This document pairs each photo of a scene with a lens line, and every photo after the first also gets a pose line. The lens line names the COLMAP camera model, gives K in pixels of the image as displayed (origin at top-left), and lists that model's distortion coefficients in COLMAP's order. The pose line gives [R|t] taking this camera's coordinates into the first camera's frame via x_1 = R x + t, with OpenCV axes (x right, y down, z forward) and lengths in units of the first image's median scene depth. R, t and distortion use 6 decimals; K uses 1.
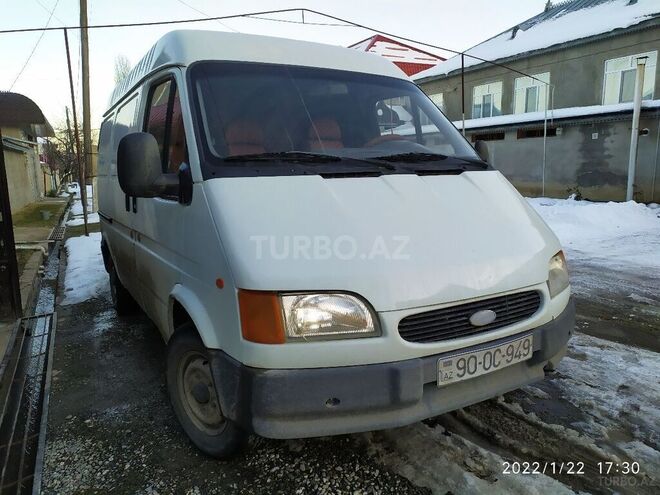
lens RADIAL K [[486.7, 0, 330.0], [0, 486.7, 247.5], [0, 0, 1]] dist [0.055805, -0.037720]
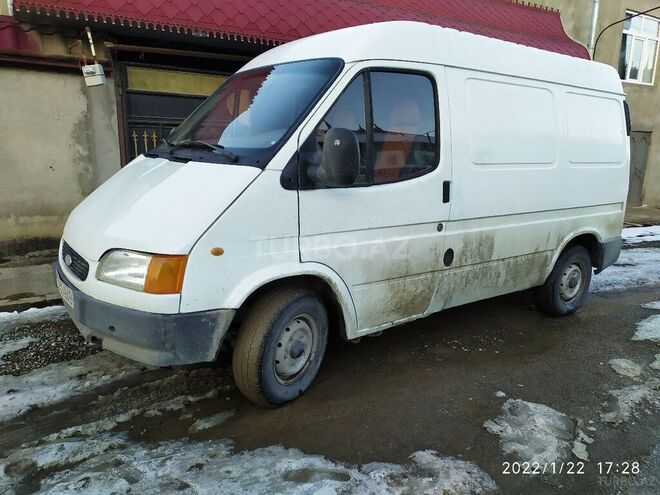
lens RADIAL K [[486.7, 0, 330.0], [0, 486.7, 247.5], [0, 0, 1]] dist [0.055805, -0.037720]
pose [[0.114870, 0.229284, -0.966558, 1.420951], [-0.188921, 0.960283, 0.205343, -0.261406], [0.975251, 0.159015, 0.153624, 1.219278]]
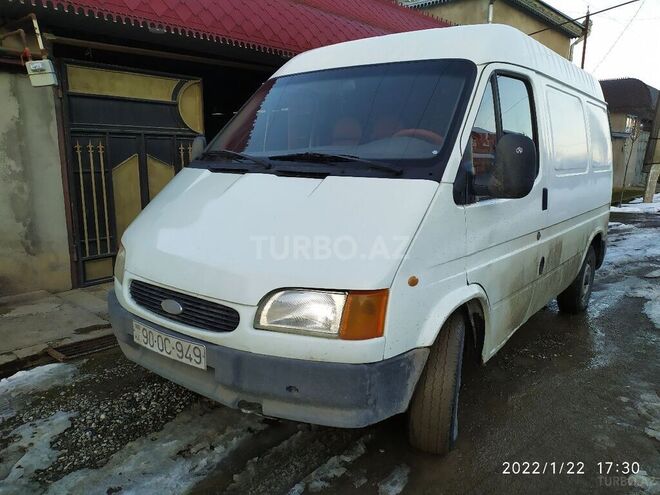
lens RADIAL K [[486.7, 0, 330.0], [0, 486.7, 247.5], [0, 0, 1]] dist [0.055805, -0.037720]
pose [[0.383367, 0.195978, -0.902564, 1.140260], [-0.168328, 0.975687, 0.140357, -0.161062], [0.908127, 0.098118, 0.407035, 0.696473]]
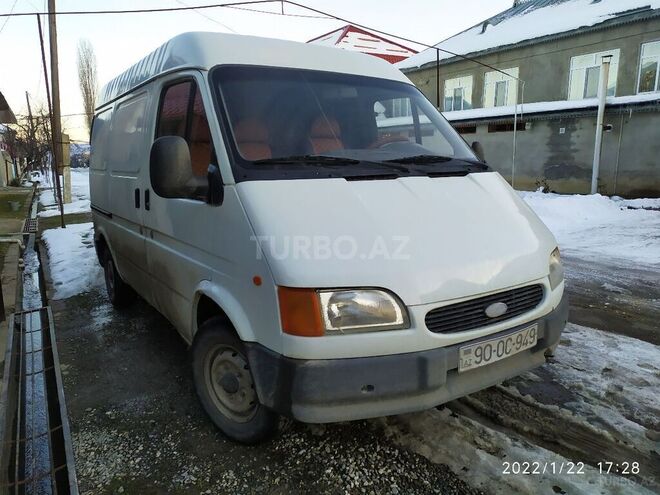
lens RADIAL K [[486.7, 0, 330.0], [0, 486.7, 247.5], [0, 0, 1]] dist [0.055805, -0.037720]
pose [[0.997980, -0.003725, 0.063417, -0.104836], [0.002401, 0.999778, 0.020947, -0.016662], [-0.063481, -0.020752, 0.997767, -0.058820]]
